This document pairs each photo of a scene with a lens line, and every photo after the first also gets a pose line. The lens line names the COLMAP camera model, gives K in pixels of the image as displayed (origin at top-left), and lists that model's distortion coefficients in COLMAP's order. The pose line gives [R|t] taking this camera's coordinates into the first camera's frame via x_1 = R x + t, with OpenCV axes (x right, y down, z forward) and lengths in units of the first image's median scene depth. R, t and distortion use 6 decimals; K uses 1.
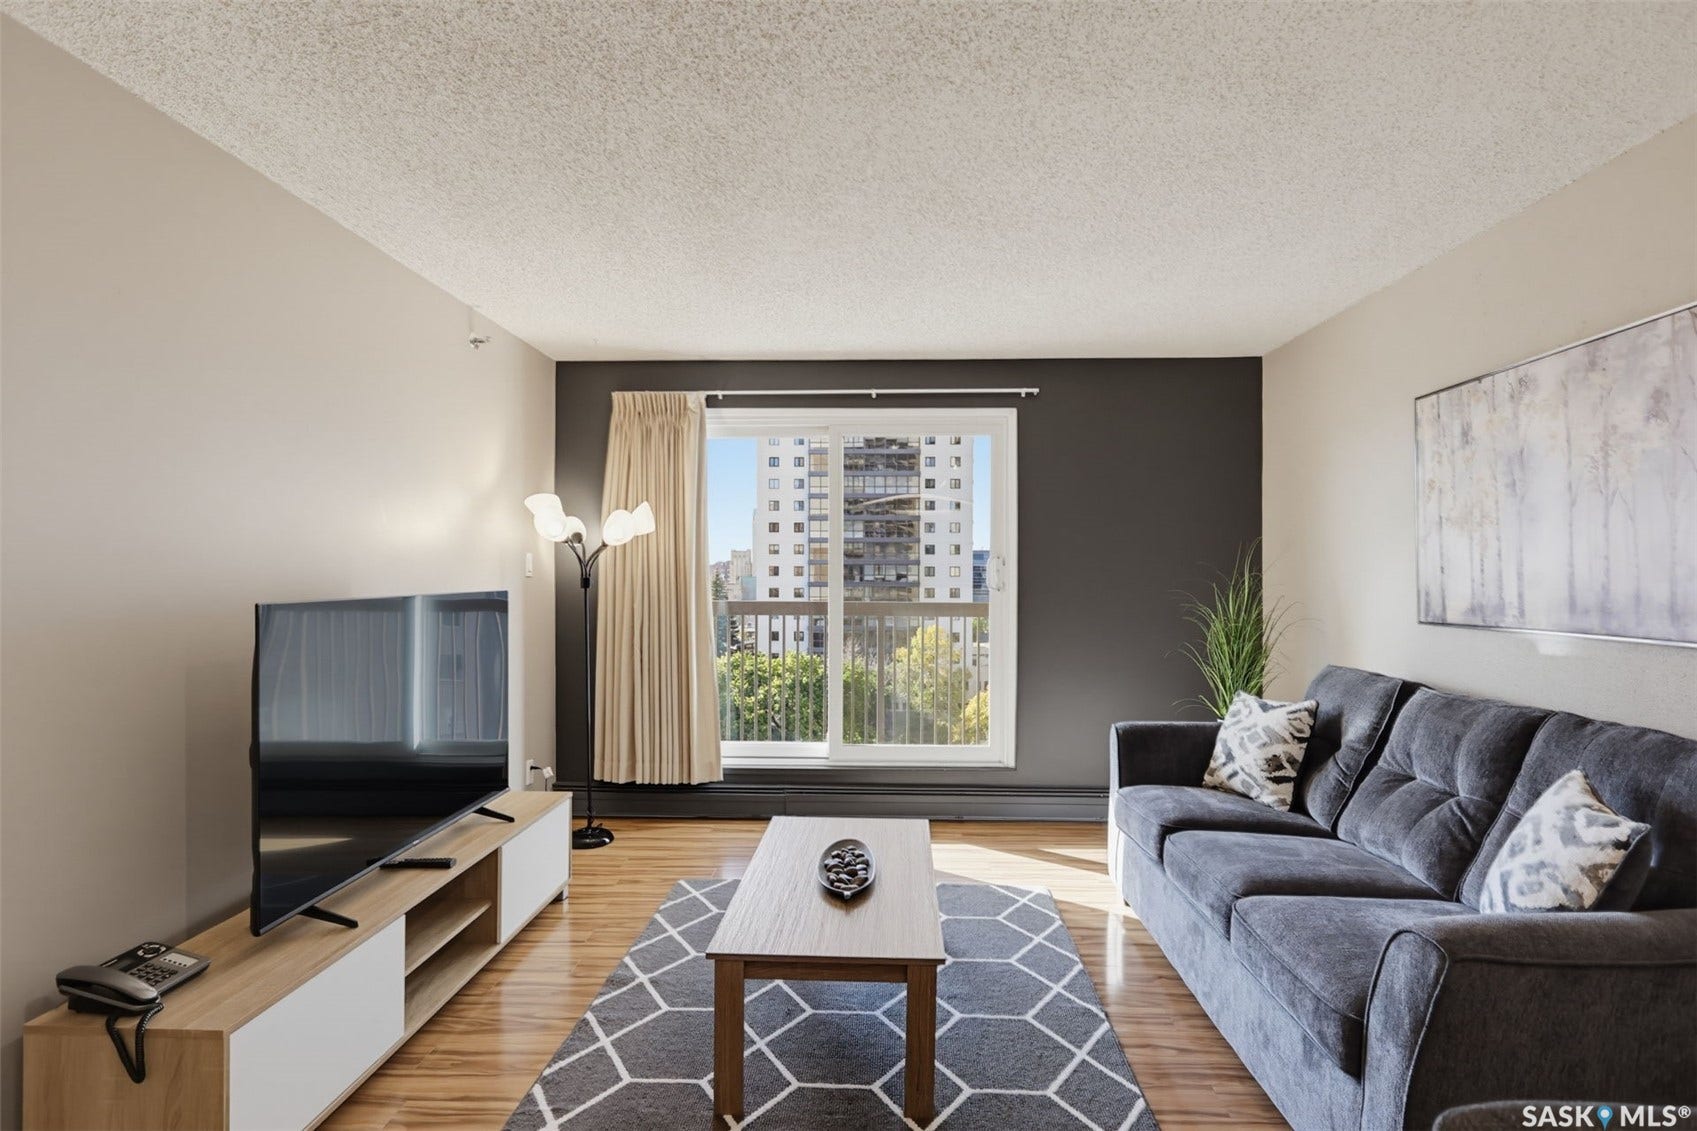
lens RADIAL K [[878.0, 0, 853.3], [0, 878.0, 575.3], [0, 0, 1]] dist [0.002422, -0.000267]
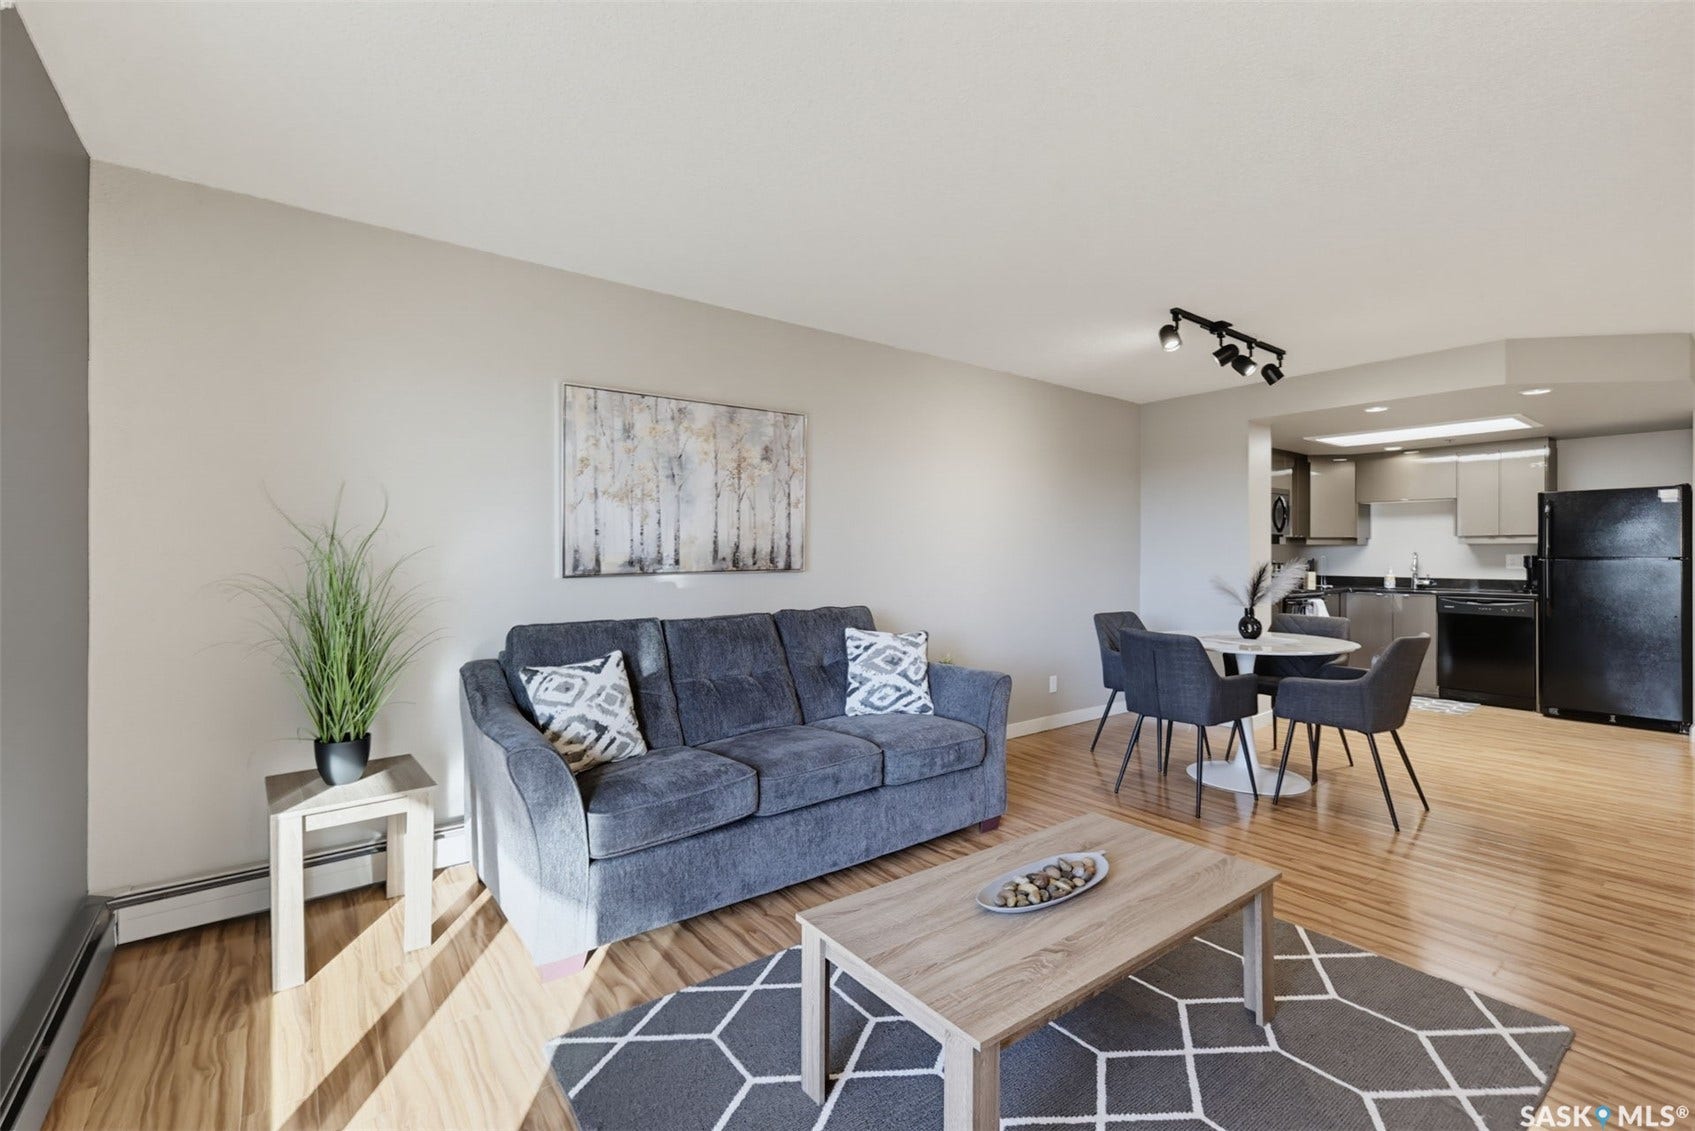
lens RADIAL K [[737.2, 0, 854.7], [0, 737.2, 554.7], [0, 0, 1]] dist [0.002332, 0.000627]
pose [[-0.644271, -0.005375, 0.764779, -0.356696], [-0.000097, 0.999976, 0.006947, 0.018310], [-0.764797, 0.004402, -0.644256, 1.354321]]
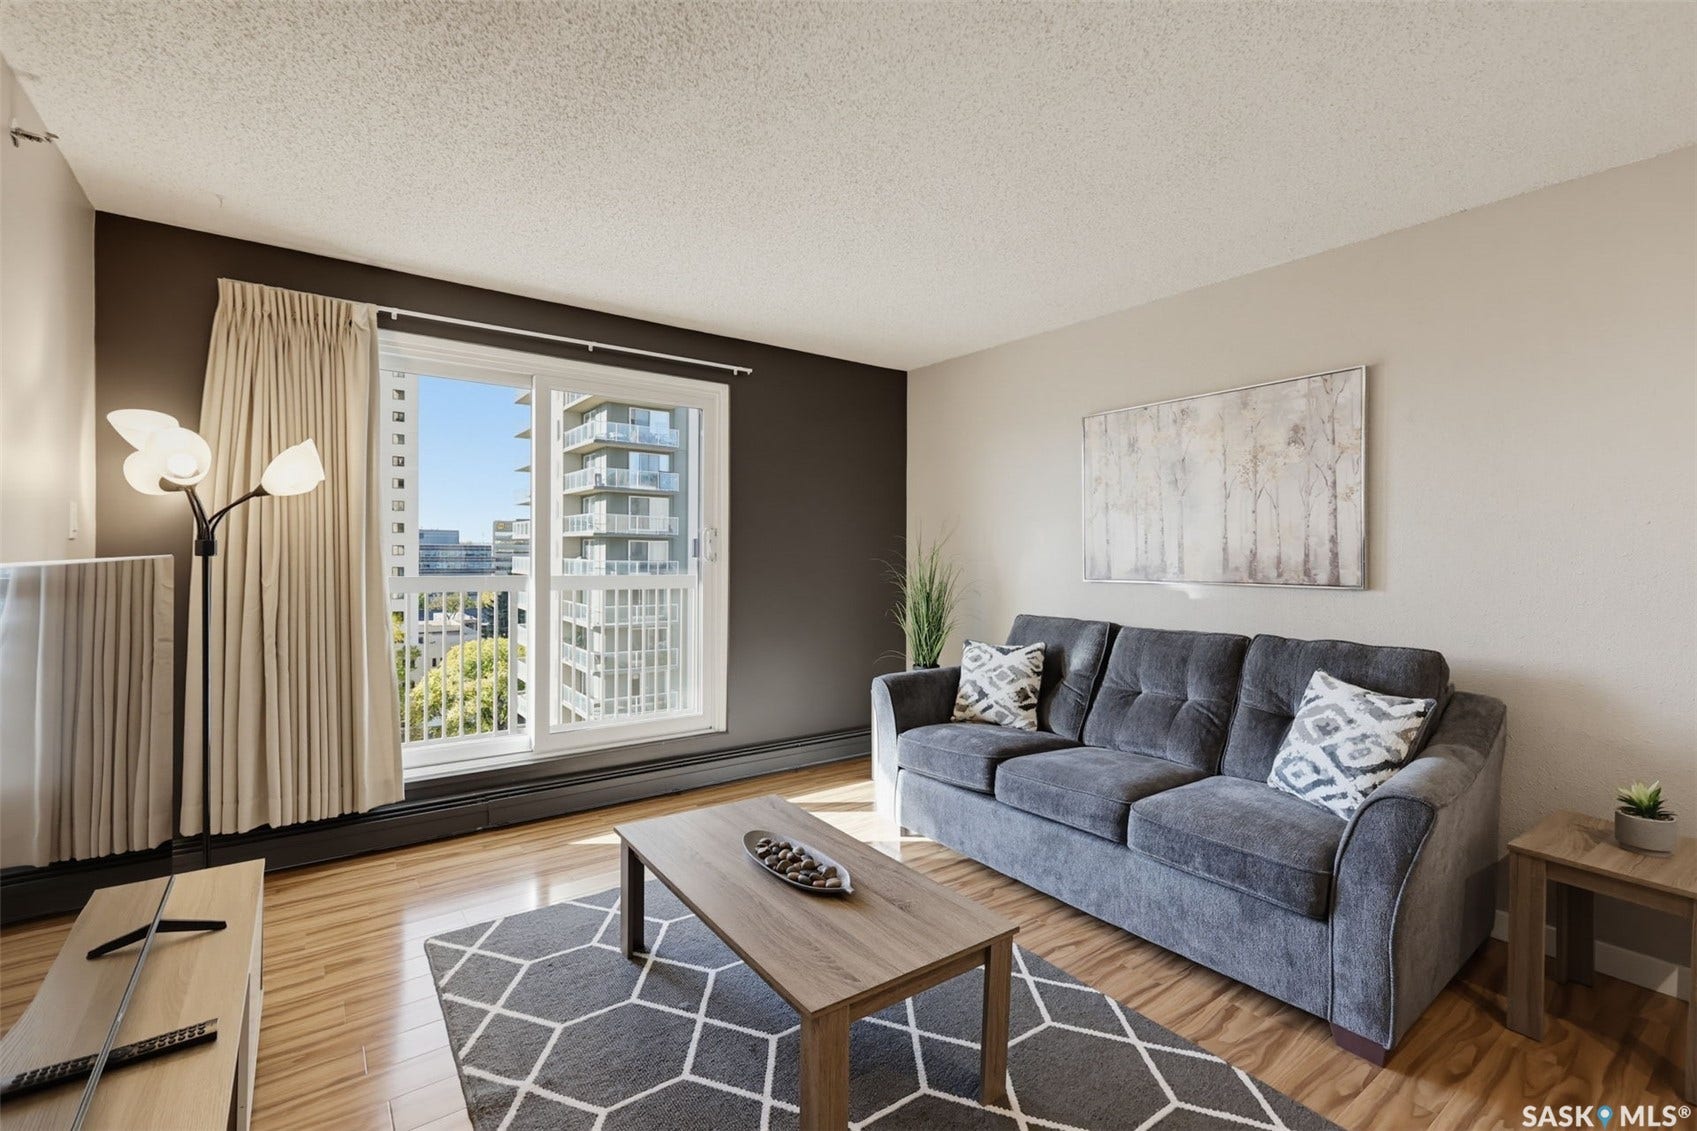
lens RADIAL K [[752.4, 0, 857.8], [0, 752.4, 560.3], [0, 0, 1]] dist [-0.001372, -0.000019]
pose [[0.778642, -0.002089, 0.627465, -0.374845], [-0.002433, 0.999977, 0.006348, 0.016239], [-0.627464, -0.006469, 0.778619, 0.311328]]
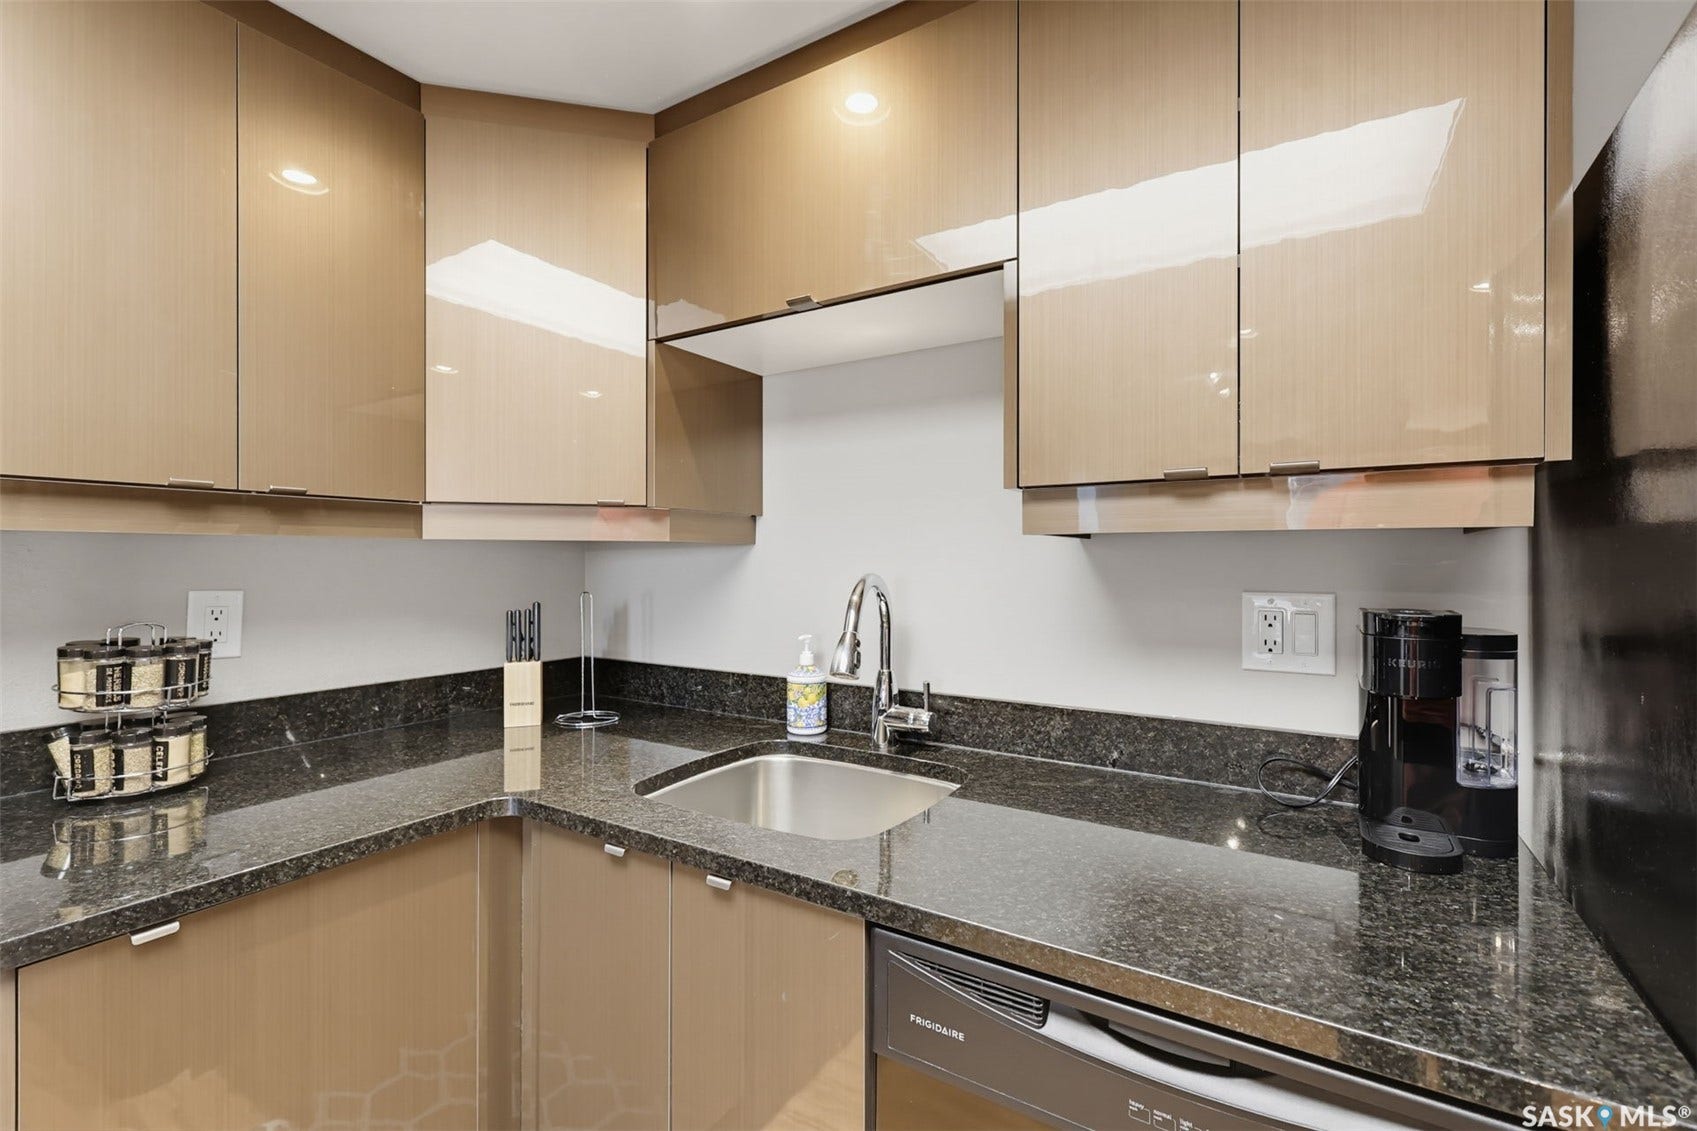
lens RADIAL K [[730.1, 0, 852.8], [0, 730.1, 558.9], [0, 0, 1]] dist [0.001337, 0.000067]
pose [[-0.870373, -0.003992, 0.492377, 0.038921], [-0.001481, 0.999984, 0.005489, 0.012811], [-0.492391, 0.004049, -0.870365, -0.936819]]
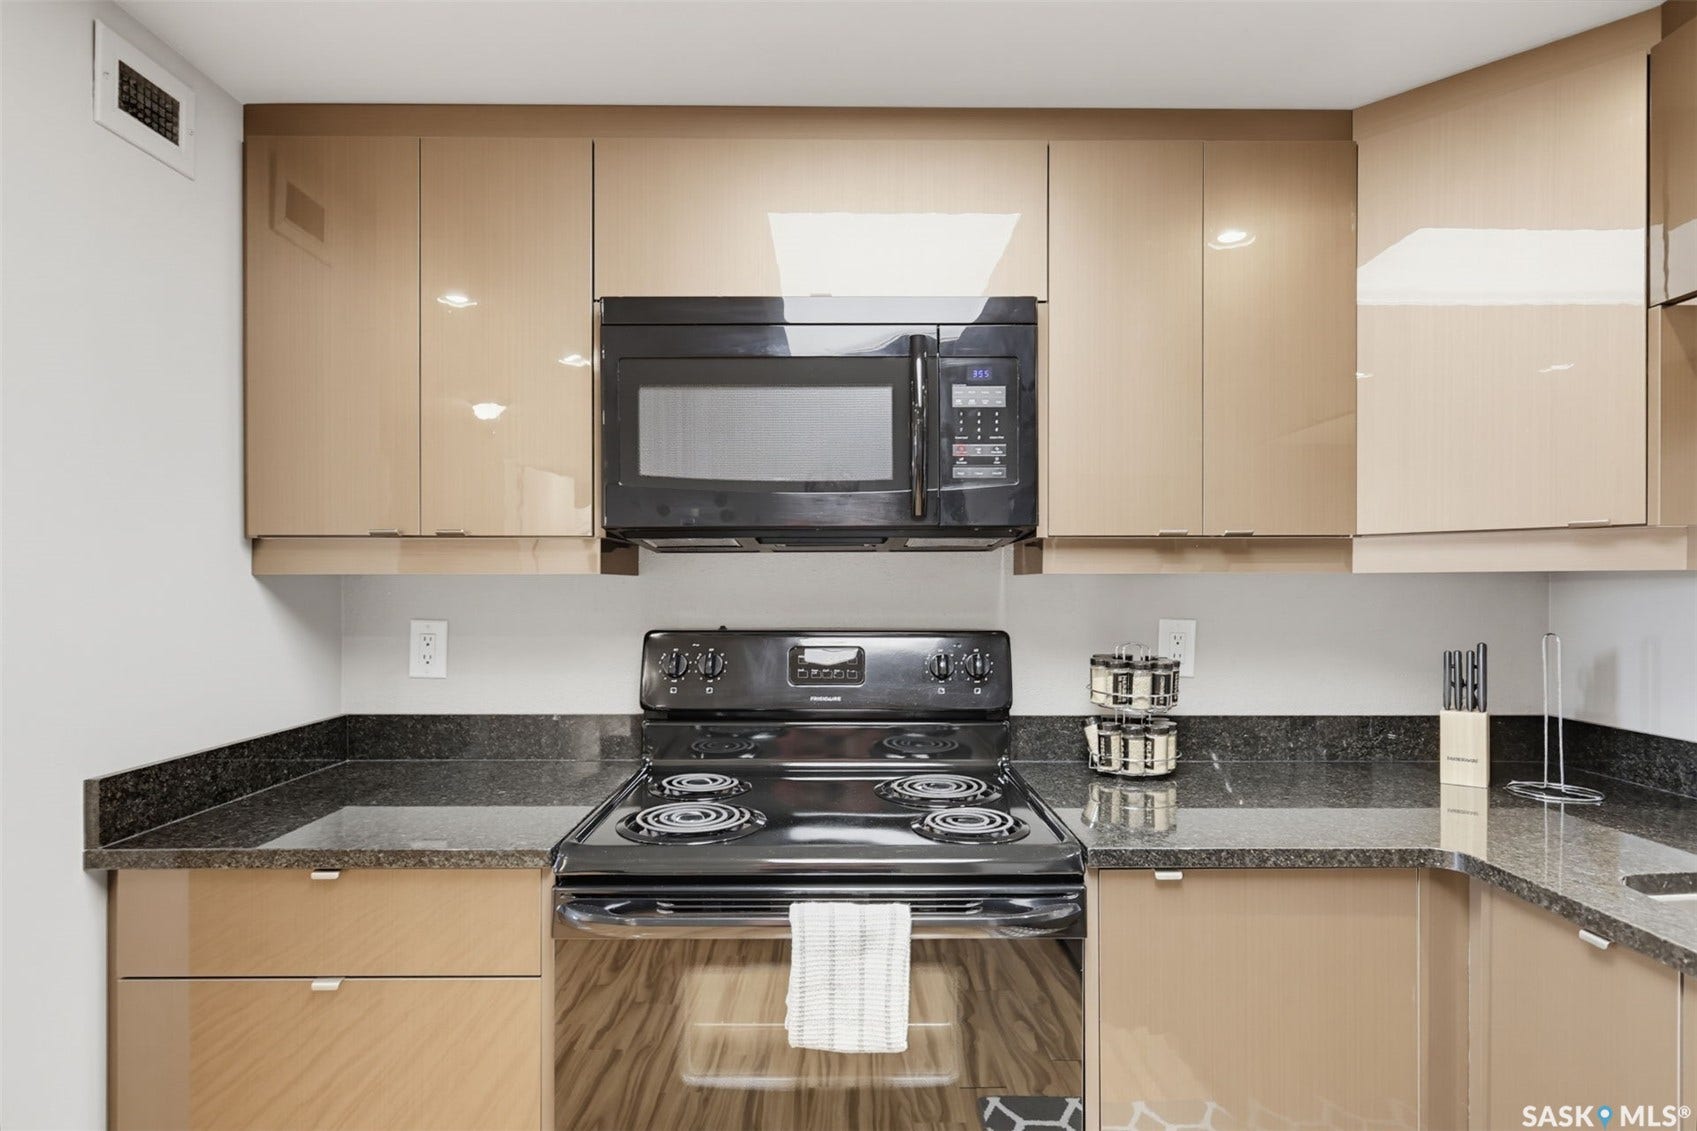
lens RADIAL K [[892.7, 0, 850.4], [0, 892.7, 591.1], [0, 0, 1]] dist [0.002357, -0.000489]
pose [[-0.043902, -0.007523, 0.999007, -0.034969], [0.006439, 0.999949, 0.007813, 0.008414], [-0.999015, 0.006776, -0.043852, -0.871067]]
